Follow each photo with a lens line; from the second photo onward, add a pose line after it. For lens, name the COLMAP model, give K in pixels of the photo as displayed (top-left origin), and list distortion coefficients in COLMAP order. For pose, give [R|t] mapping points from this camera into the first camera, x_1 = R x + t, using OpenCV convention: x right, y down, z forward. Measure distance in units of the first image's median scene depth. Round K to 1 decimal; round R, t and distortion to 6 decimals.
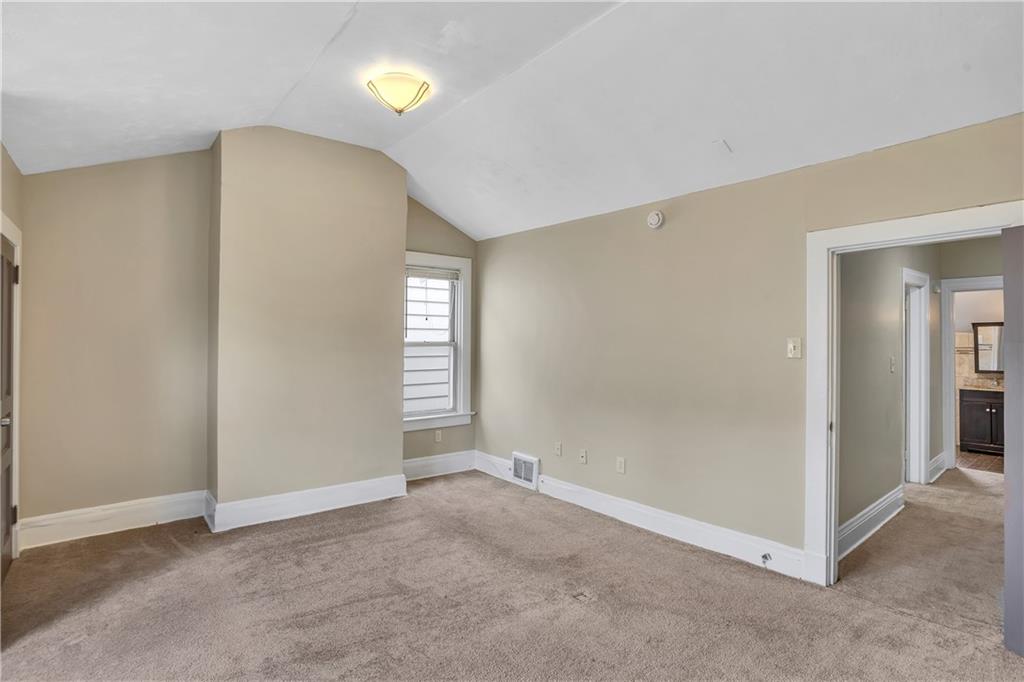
lens RADIAL K [[522.4, 0, 491.5], [0, 522.4, 332.3], [0, 0, 1]] dist [-0.034091, 0.000697]
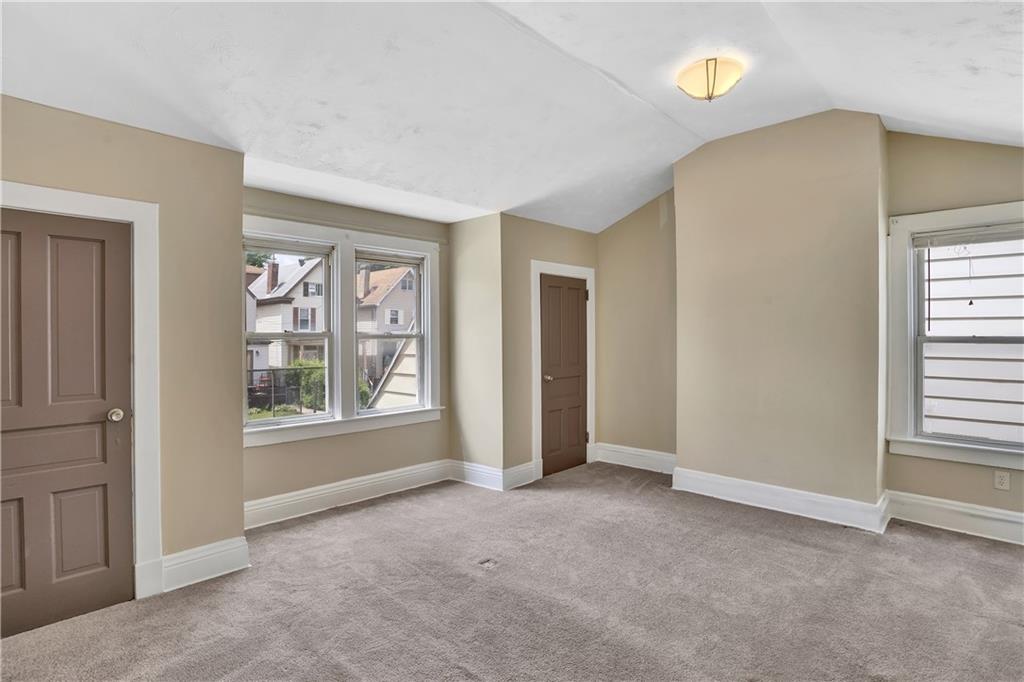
lens RADIAL K [[522.4, 0, 491.5], [0, 522.4, 332.3], [0, 0, 1]] dist [-0.034091, 0.000697]
pose [[0.108479, -0.002784, -0.994095, 0.615794], [0.011853, 0.999929, -0.001507, 0.007671], [0.994028, -0.011620, 0.108504, 0.400718]]
